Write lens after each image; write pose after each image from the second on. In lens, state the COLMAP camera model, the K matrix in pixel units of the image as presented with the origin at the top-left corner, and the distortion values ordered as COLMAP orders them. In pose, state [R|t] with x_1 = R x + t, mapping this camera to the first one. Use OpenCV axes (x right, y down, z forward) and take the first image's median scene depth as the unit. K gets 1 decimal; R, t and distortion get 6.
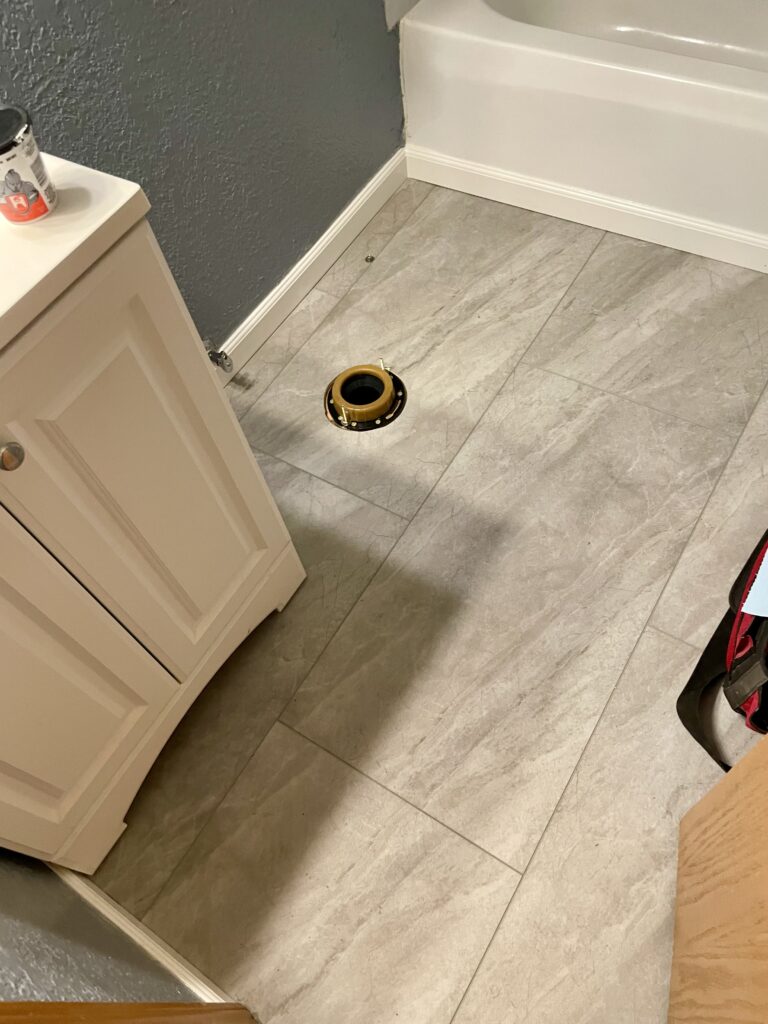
lens RADIAL K [[775.3, 0, 380.7], [0, 775.3, 515.4], [0, 0, 1]] dist [0.067808, -0.080490]
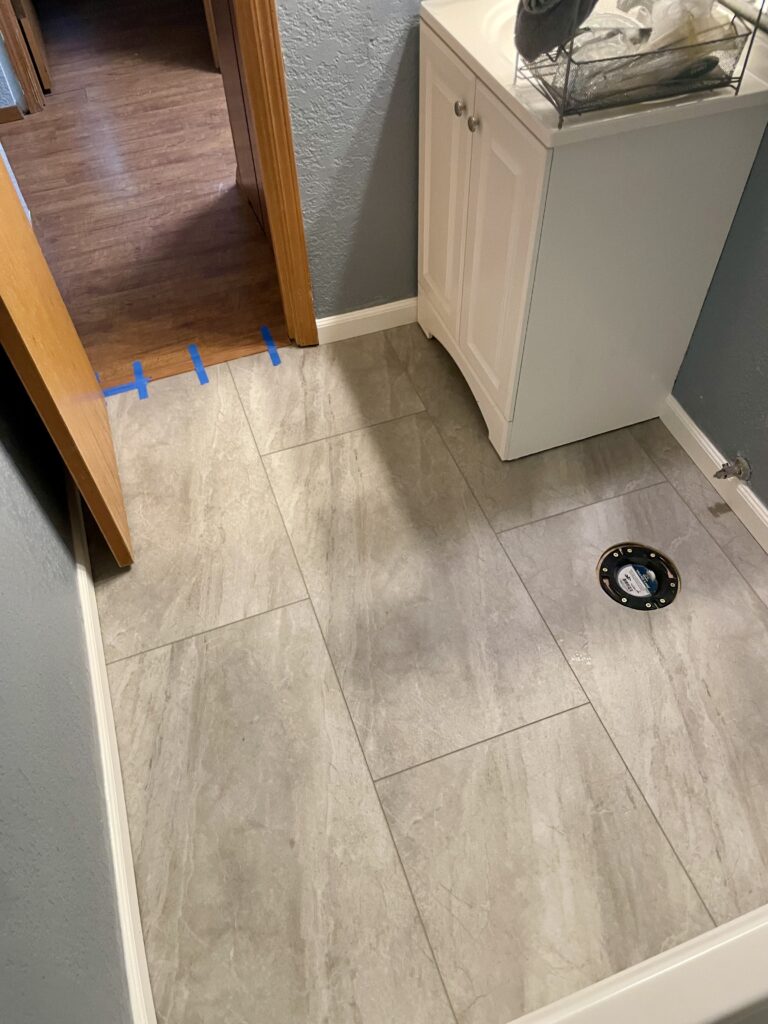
lens RADIAL K [[775.3, 0, 393.3], [0, 775.3, 517.3], [0, 0, 1]] dist [0.067808, -0.080490]
pose [[-0.604399, 0.704442, -0.372108, 0.614534], [-0.624784, -0.129309, 0.770016, -0.889882], [0.494314, 0.697883, 0.518278, 0.286798]]
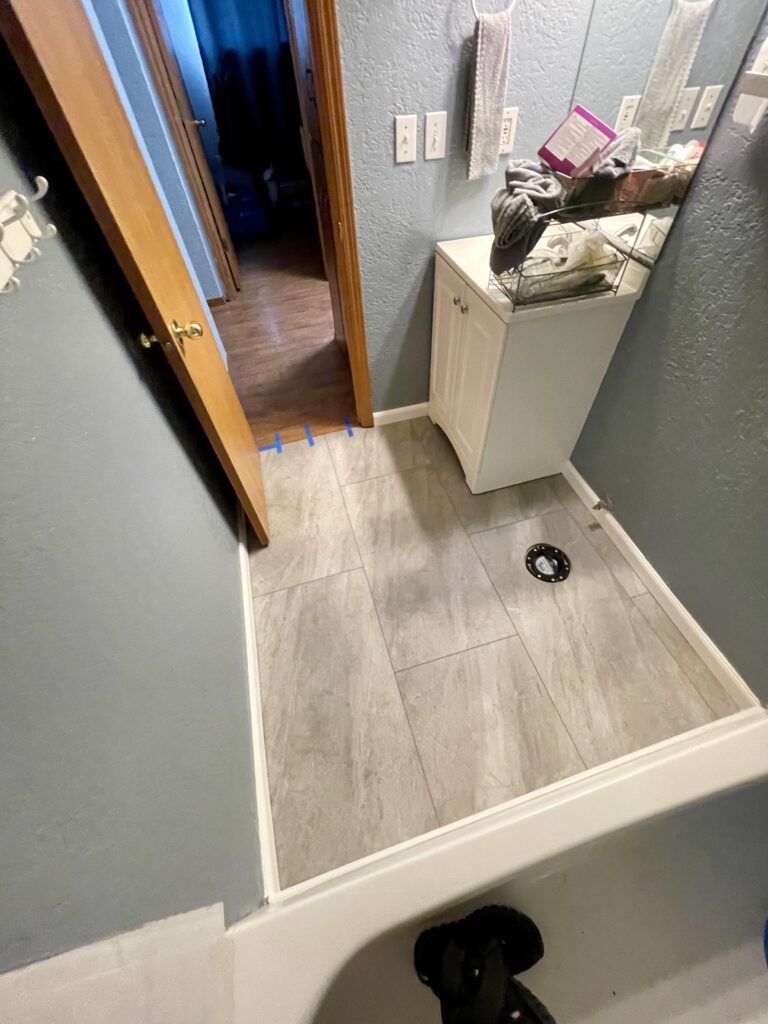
lens RADIAL K [[410.5, 0, 388.3], [0, 410.5, 511.7], [0, 0, 1]] dist [0.001013, -0.002774]
pose [[-0.650852, 0.678640, -0.340353, 0.573691], [-0.576112, -0.149509, 0.803581, -0.841796], [0.494456, 0.719093, 0.488281, 0.293730]]
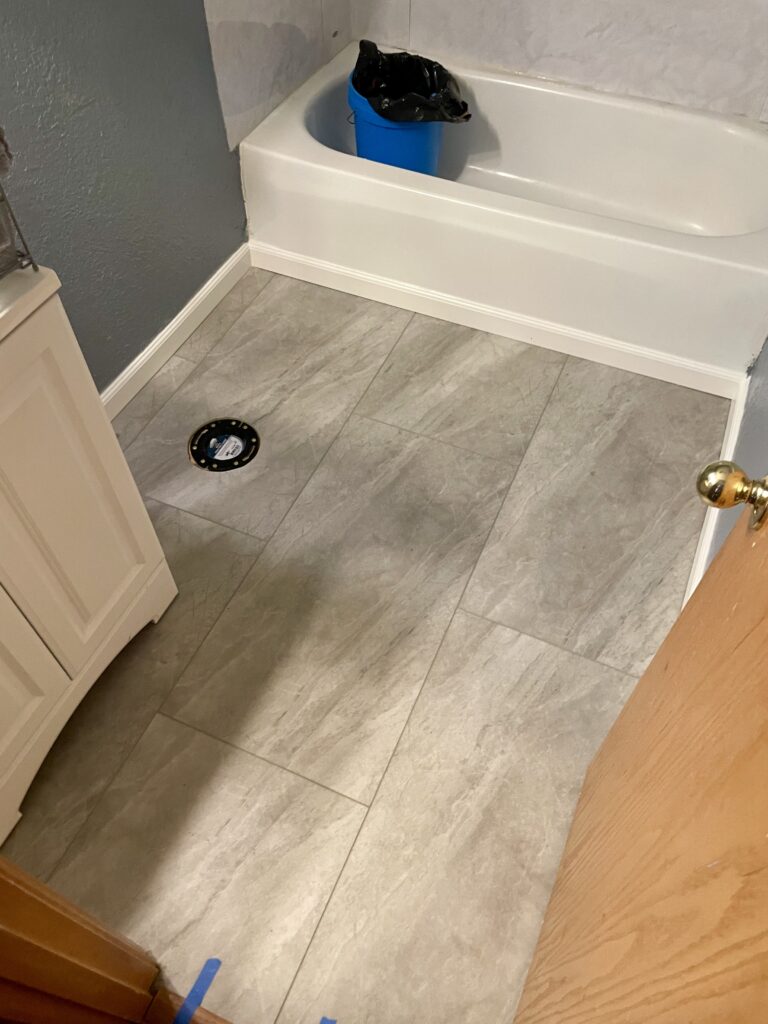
lens RADIAL K [[775.3, 0, 396.6], [0, 775.3, 504.7], [0, 0, 1]] dist [0.067808, -0.080490]
pose [[0.978279, -0.038730, 0.203642, -0.009144], [0.060883, 0.992746, -0.103672, 0.093125], [-0.198149, 0.113818, 0.973541, -0.228187]]
